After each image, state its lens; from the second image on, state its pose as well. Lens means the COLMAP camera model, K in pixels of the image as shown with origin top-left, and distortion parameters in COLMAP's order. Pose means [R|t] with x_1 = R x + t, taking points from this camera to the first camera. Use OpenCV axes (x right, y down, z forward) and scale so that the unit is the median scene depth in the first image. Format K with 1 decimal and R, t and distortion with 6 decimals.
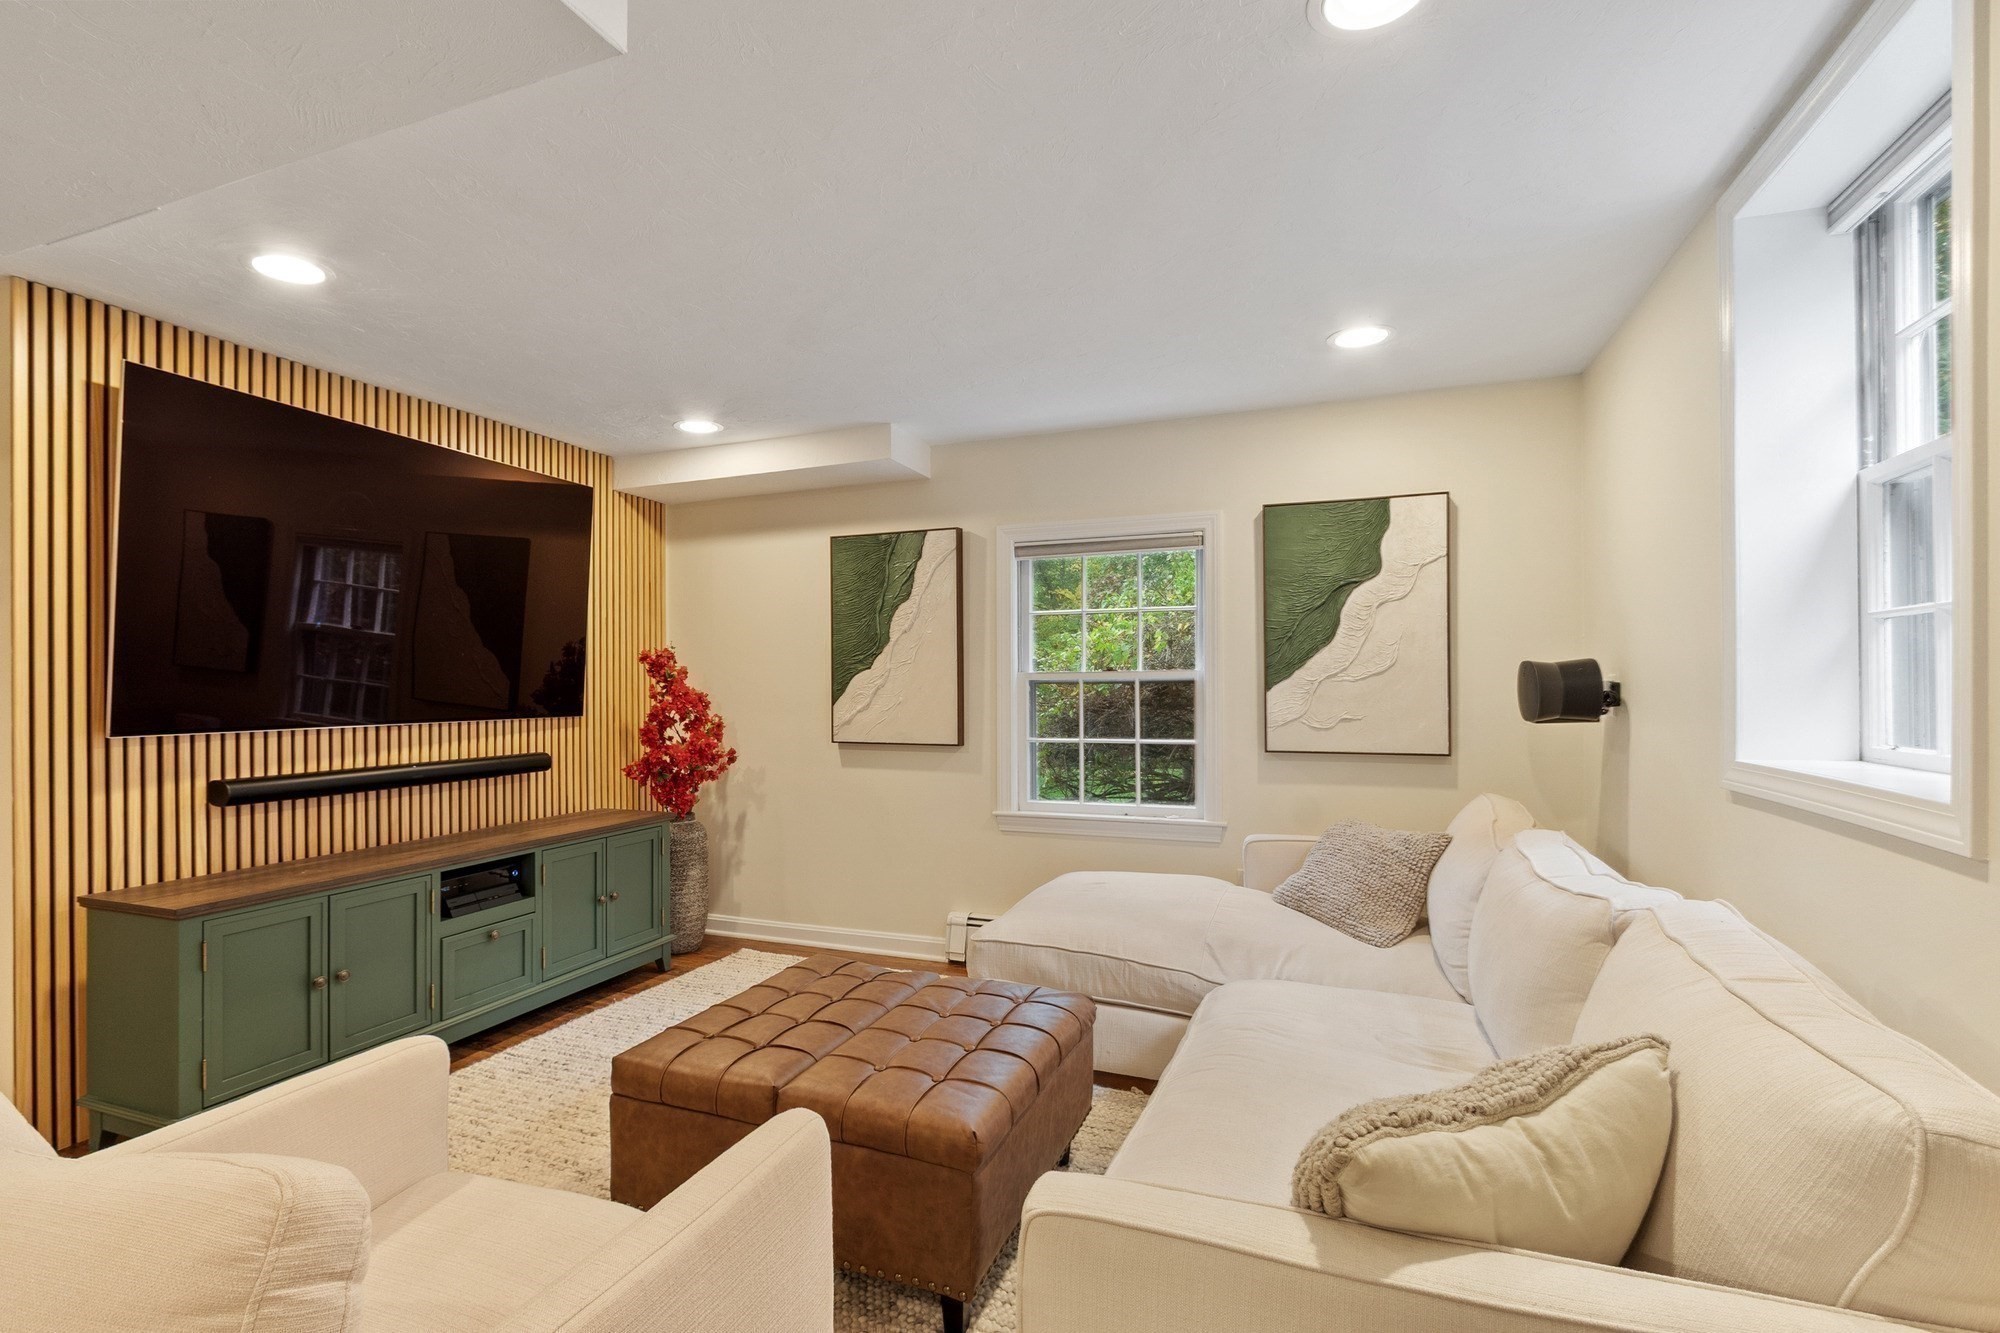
lens RADIAL K [[913.4, 0, 992.3], [0, 913.4, 685.6], [0, 0, 1]] dist [0.001608, 0.000047]
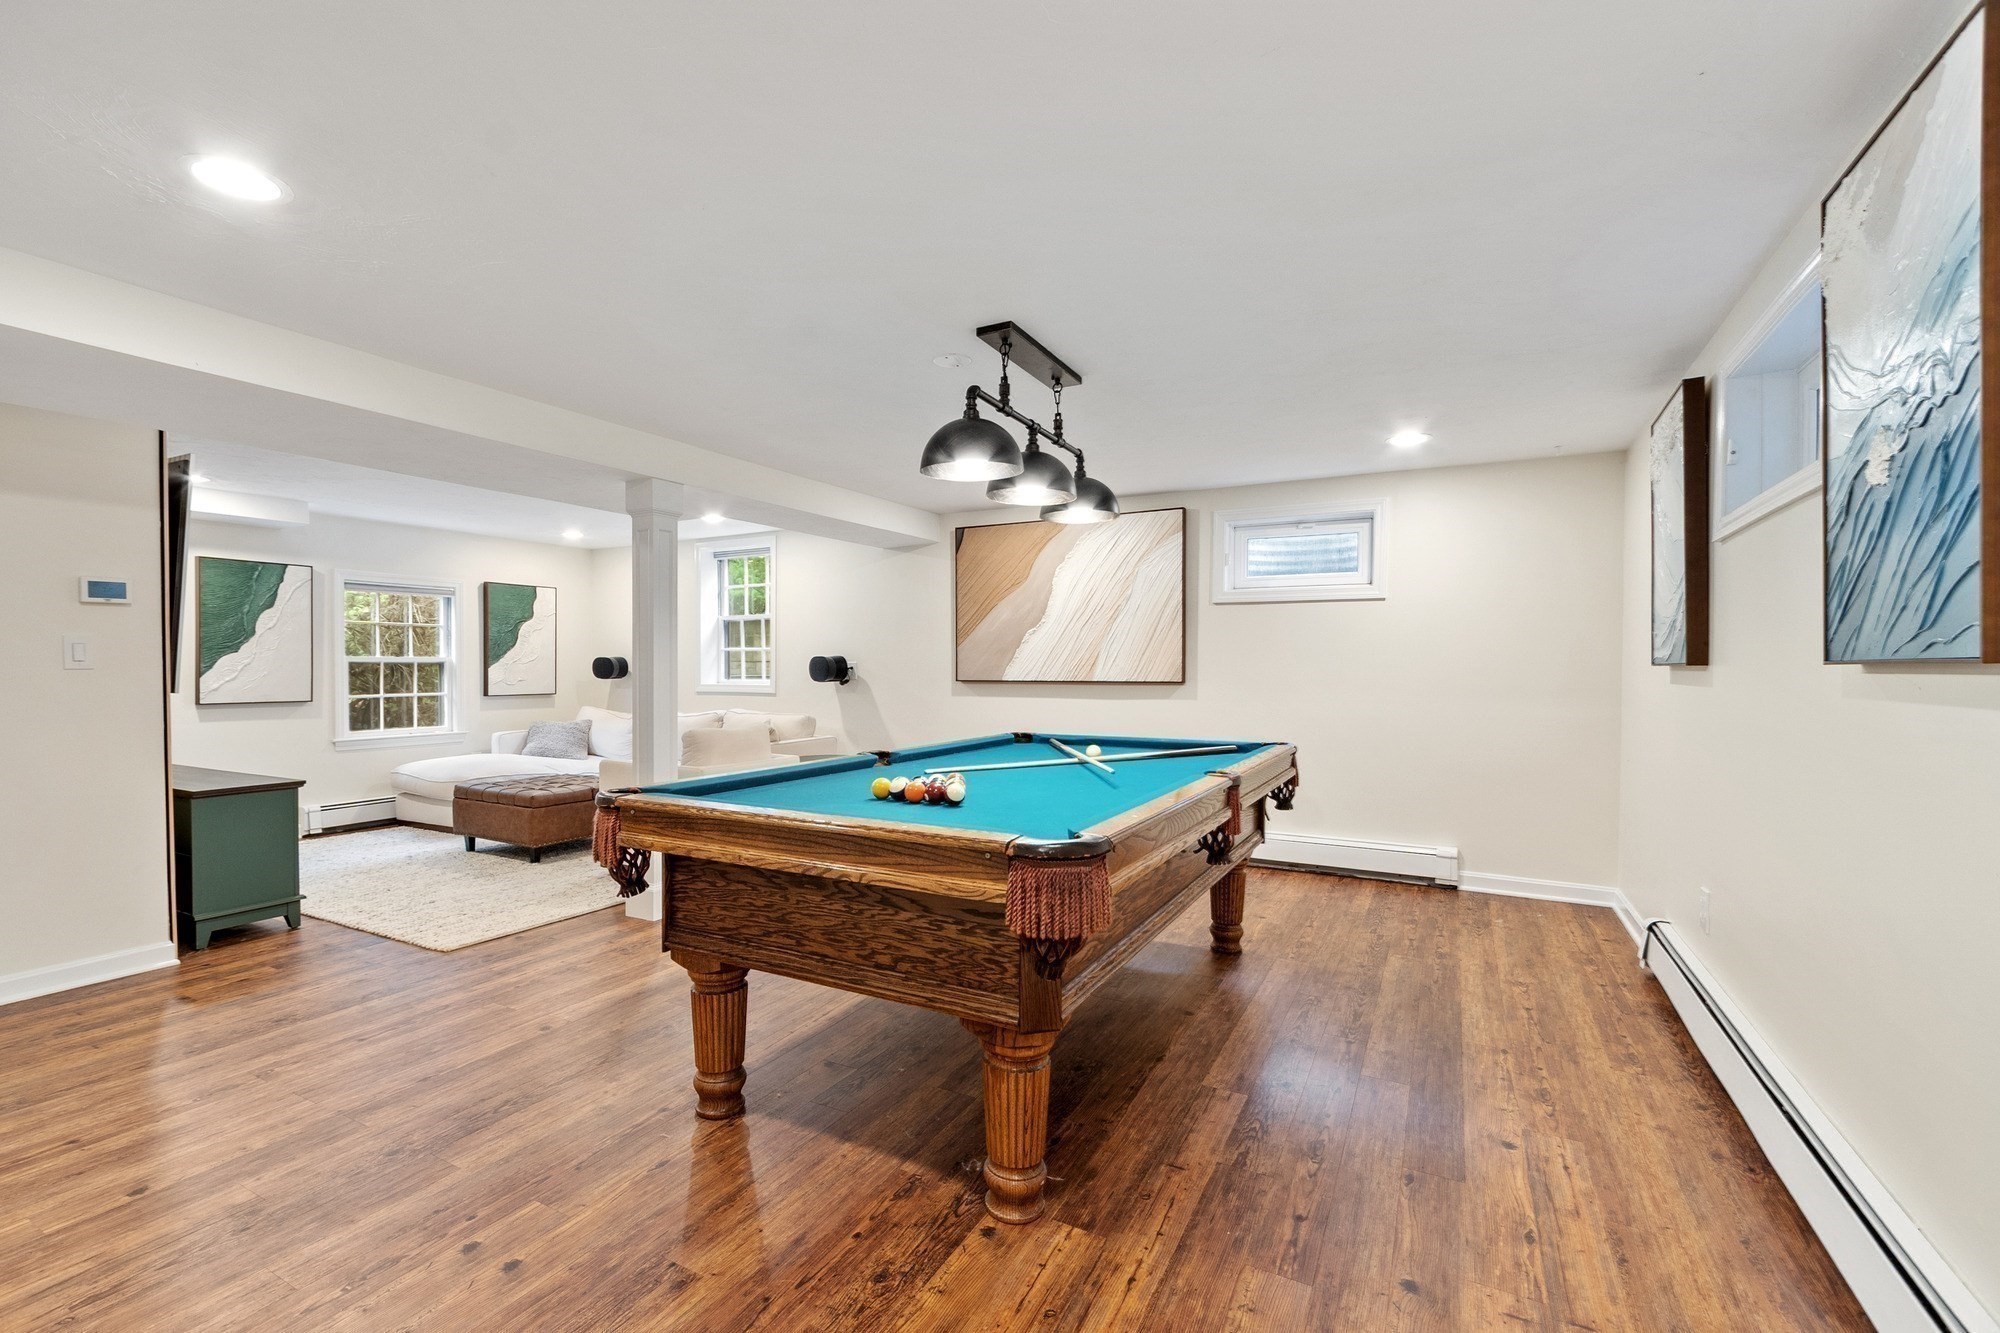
lens RADIAL K [[868.2, 0, 995.7], [0, 868.2, 667.2], [0, 0, 1]] dist [0.000733, -0.000014]
pose [[0.094888, -0.001016, 0.995487, -1.465517], [-0.011830, 0.999928, 0.002148, -0.012643], [-0.995418, -0.011980, 0.094869, -0.350750]]
